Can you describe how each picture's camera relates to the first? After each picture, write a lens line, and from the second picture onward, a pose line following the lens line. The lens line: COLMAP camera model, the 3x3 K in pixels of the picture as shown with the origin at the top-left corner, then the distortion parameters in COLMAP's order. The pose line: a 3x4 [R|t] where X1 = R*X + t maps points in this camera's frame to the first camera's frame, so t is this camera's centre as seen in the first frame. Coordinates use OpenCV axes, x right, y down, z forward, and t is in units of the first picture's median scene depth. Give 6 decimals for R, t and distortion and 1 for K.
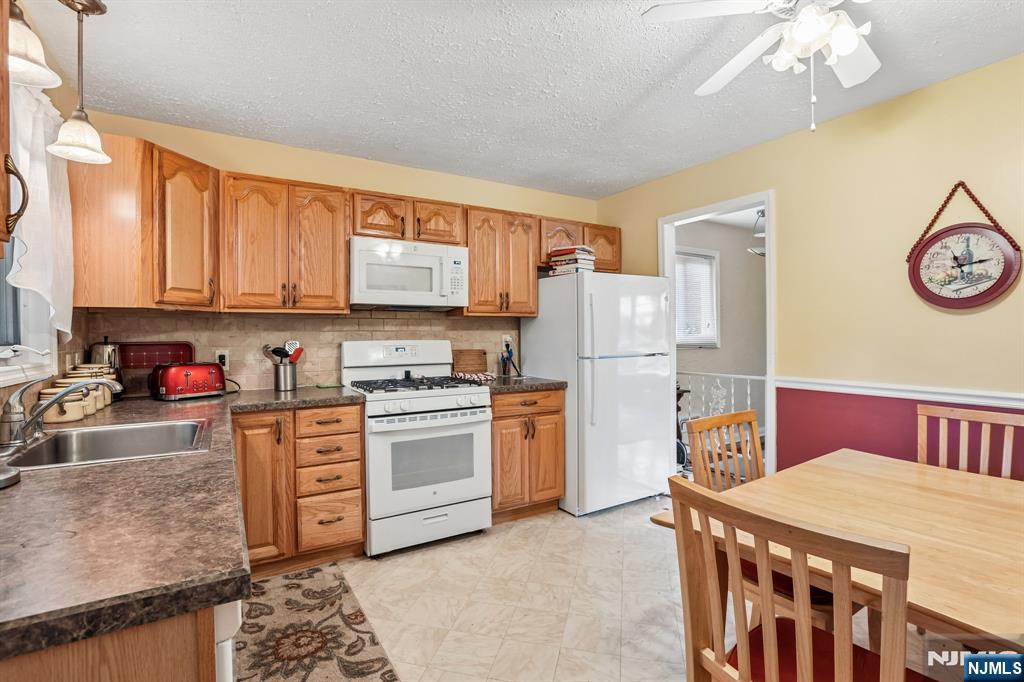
lens RADIAL K [[480.1, 0, 510.0], [0, 480.1, 337.1], [0, 0, 1]] dist [-0.020348, 0.000400]
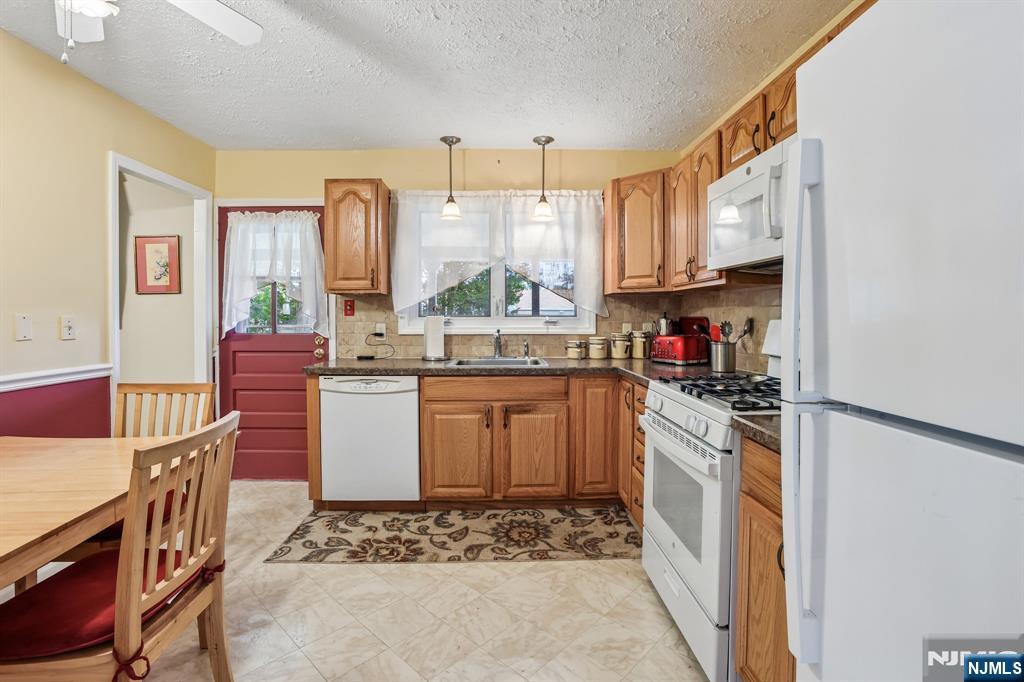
lens RADIAL K [[480.1, 0, 514.5], [0, 480.1, 319.0], [0, 0, 1]] dist [-0.020348, 0.000400]
pose [[-0.491268, 0.011730, -0.870930, 0.700937], [-0.003071, 0.999880, 0.015199, -0.002599], [0.871003, 0.010141, -0.491173, 1.486726]]
